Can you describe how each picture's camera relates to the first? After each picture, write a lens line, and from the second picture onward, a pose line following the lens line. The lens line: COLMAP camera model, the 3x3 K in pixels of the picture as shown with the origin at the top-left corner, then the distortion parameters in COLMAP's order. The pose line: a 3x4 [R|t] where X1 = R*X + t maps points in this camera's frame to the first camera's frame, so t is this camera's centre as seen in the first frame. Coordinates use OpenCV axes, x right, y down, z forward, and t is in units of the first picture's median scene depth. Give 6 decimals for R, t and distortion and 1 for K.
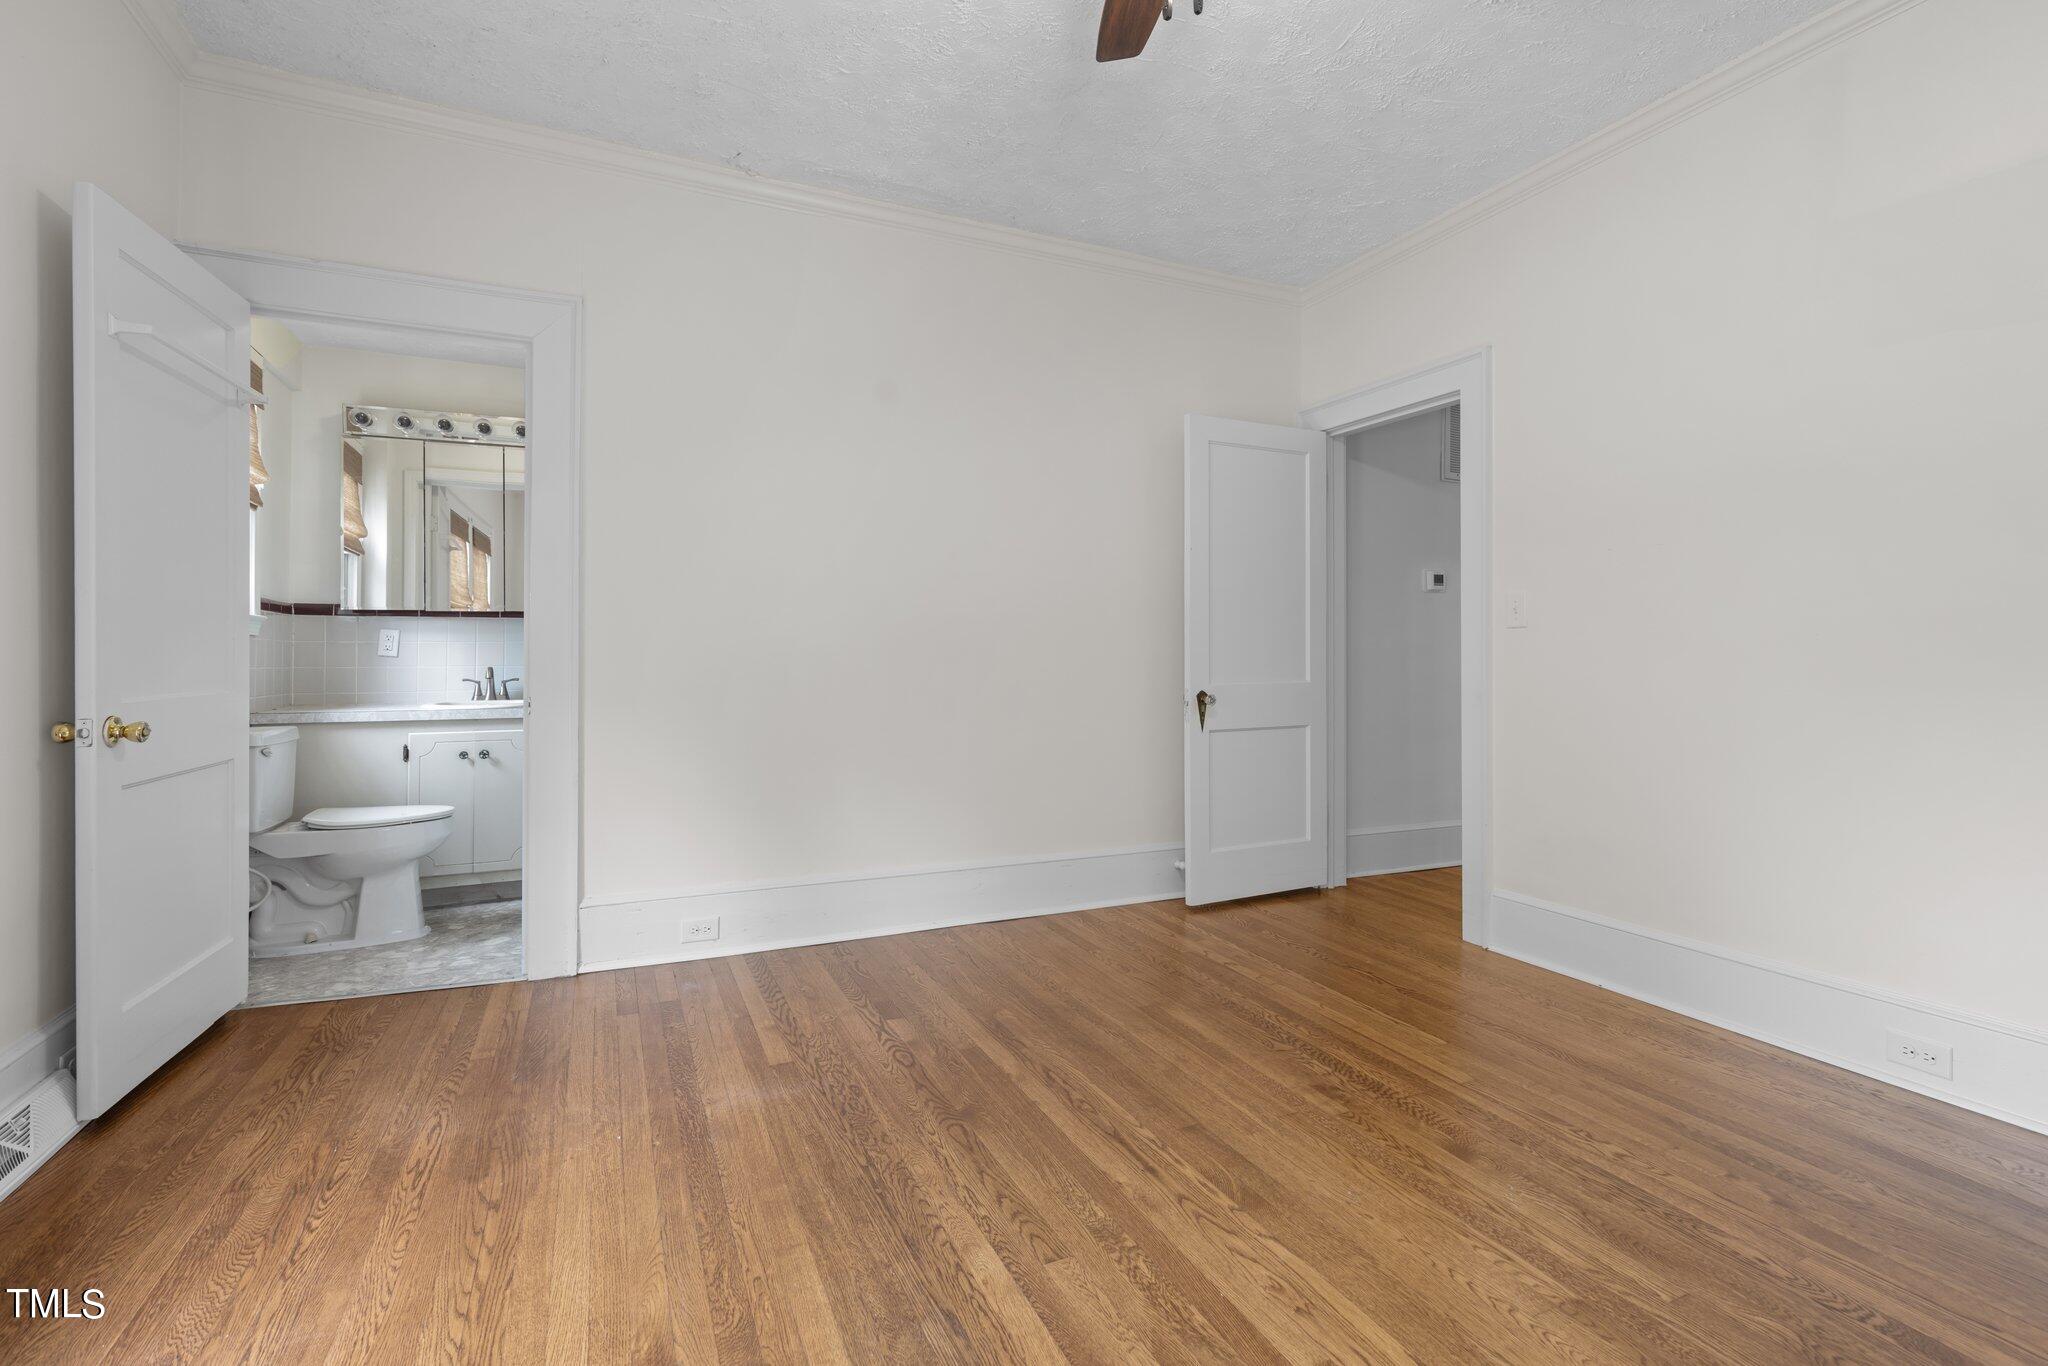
lens RADIAL K [[923.8, 0, 1001.6], [0, 923.8, 641.9], [0, 0, 1]] dist [0.000348, 0.000080]
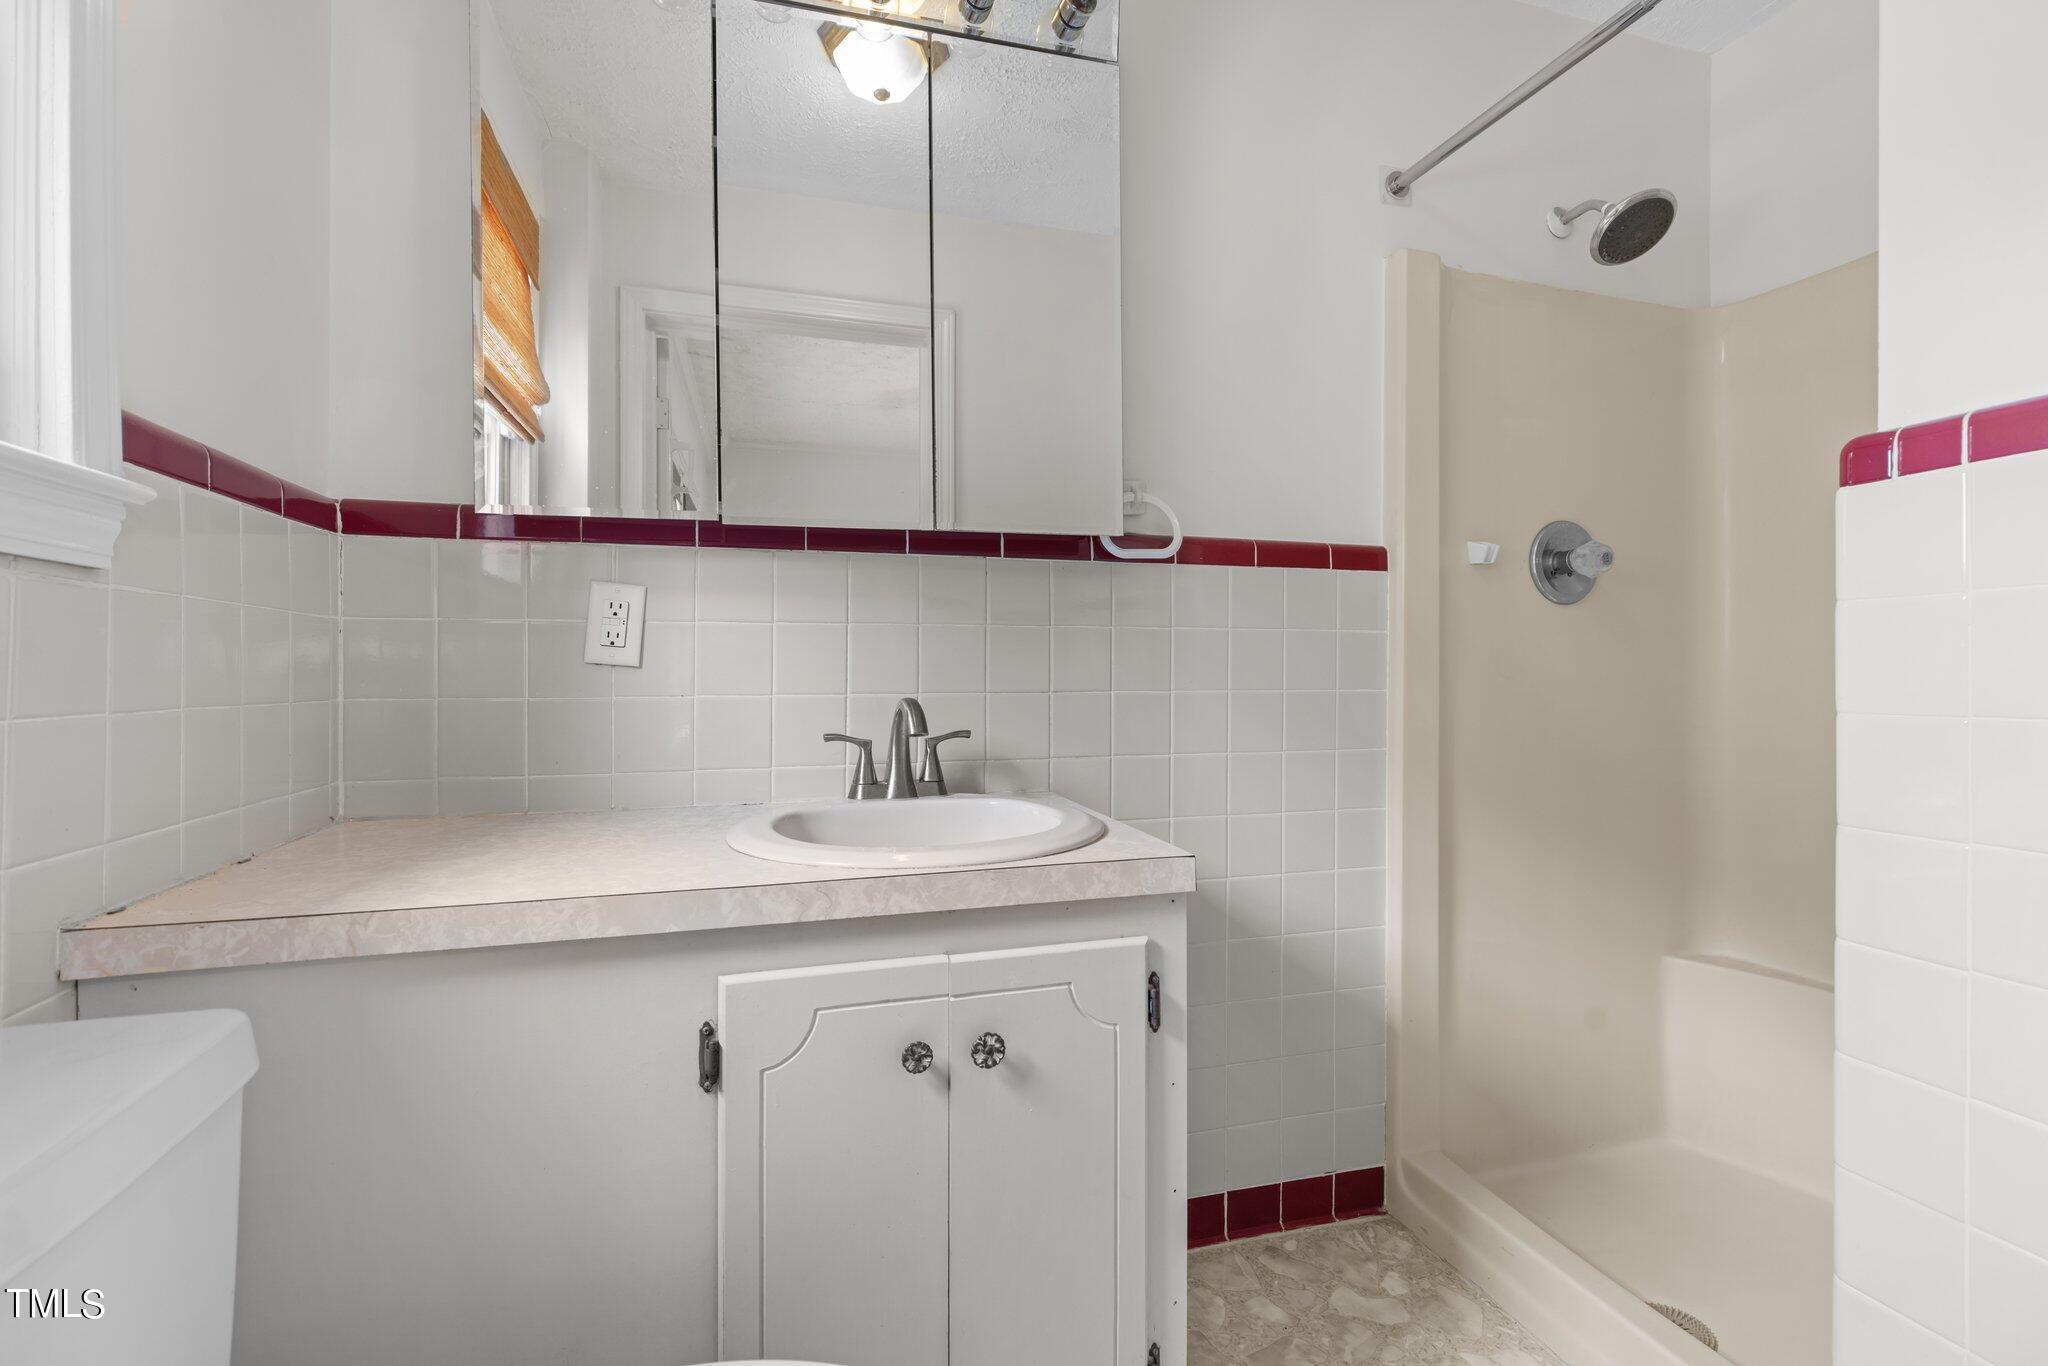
lens RADIAL K [[923.8, 0, 1026.4], [0, 923.8, 680.9], [0, 0, 1]] dist [0.000348, 0.000080]
pose [[0.992307, 0.006159, -0.123645, -0.475974], [-0.002990, 0.999663, 0.025801, 0.012272], [0.123762, -0.025233, 0.991991, 0.689351]]
